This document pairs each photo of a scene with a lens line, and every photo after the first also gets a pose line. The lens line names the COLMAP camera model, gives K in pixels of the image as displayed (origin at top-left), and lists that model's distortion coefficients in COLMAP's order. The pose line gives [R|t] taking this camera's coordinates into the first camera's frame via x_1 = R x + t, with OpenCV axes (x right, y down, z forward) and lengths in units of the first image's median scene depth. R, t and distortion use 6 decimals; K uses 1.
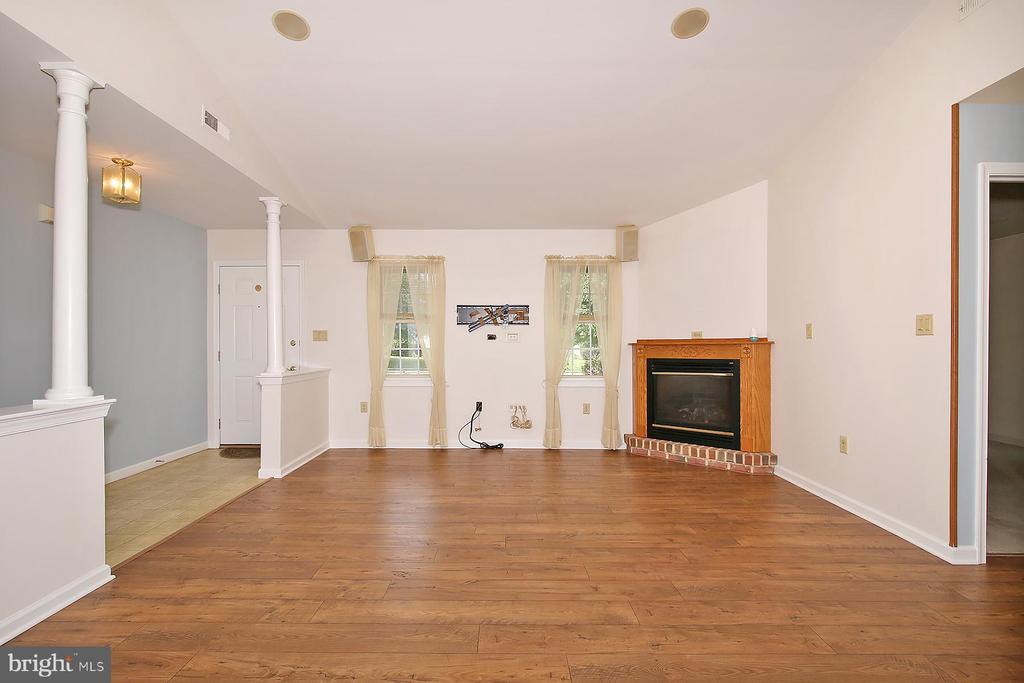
lens RADIAL K [[487.5, 0, 514.0], [0, 487.5, 335.8], [0, 0, 1]] dist [-0.000163, -0.000243]
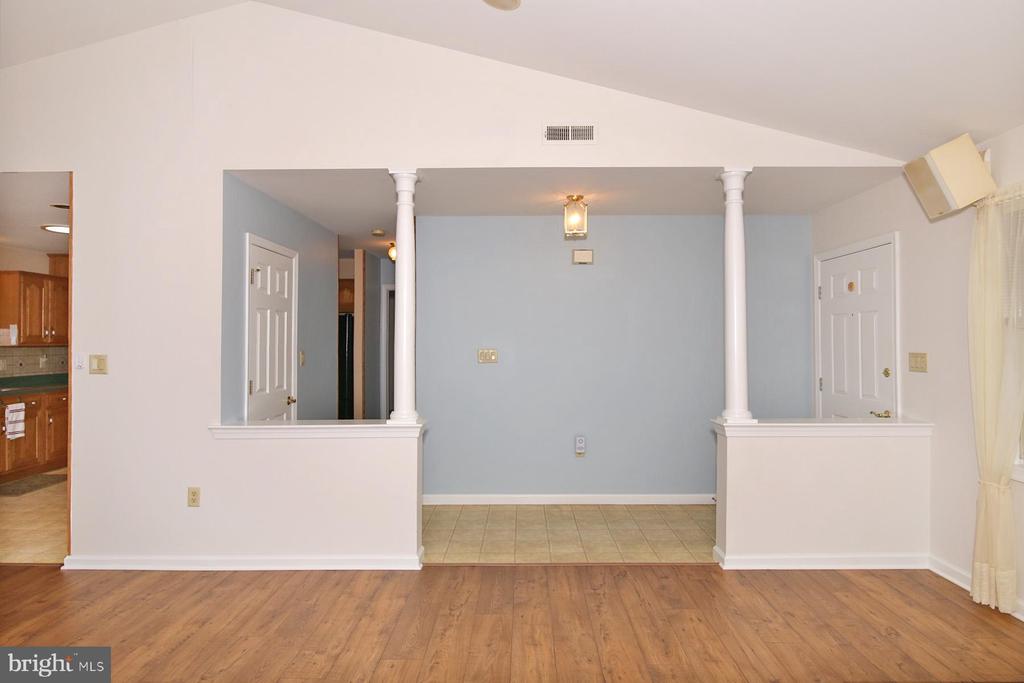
lens RADIAL K [[562.2, 0, 512.0], [0, 562.2, 341.5], [0, 0, 1]] dist [-0.001927, -0.001481]
pose [[-0.019060, -0.014830, -0.999708, 0.336281], [0.020938, 0.999665, -0.015229, -0.030807], [0.999599, -0.021222, -0.018743, 0.708635]]
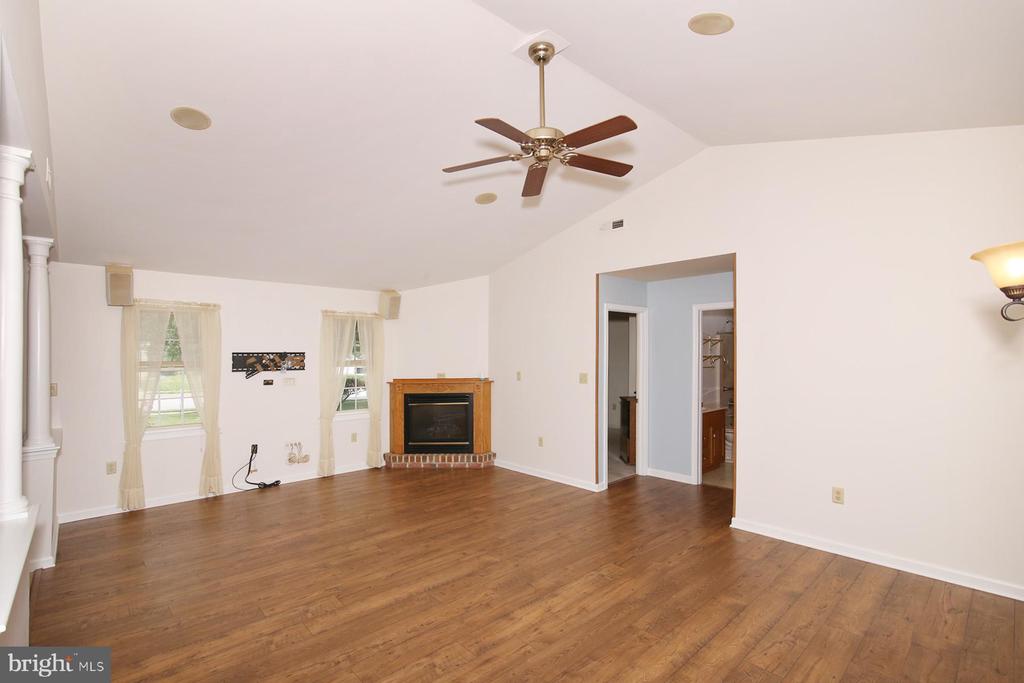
lens RADIAL K [[471.1, 0, 511.6], [0, 471.1, 325.3], [0, 0, 1]] dist [-0.024049, -0.000337]
pose [[0.734653, 0.027637, 0.677880, -0.426746], [-0.000246, 0.999181, -0.040469, -0.096983], [-0.678443, 0.029564, 0.734058, -0.150213]]
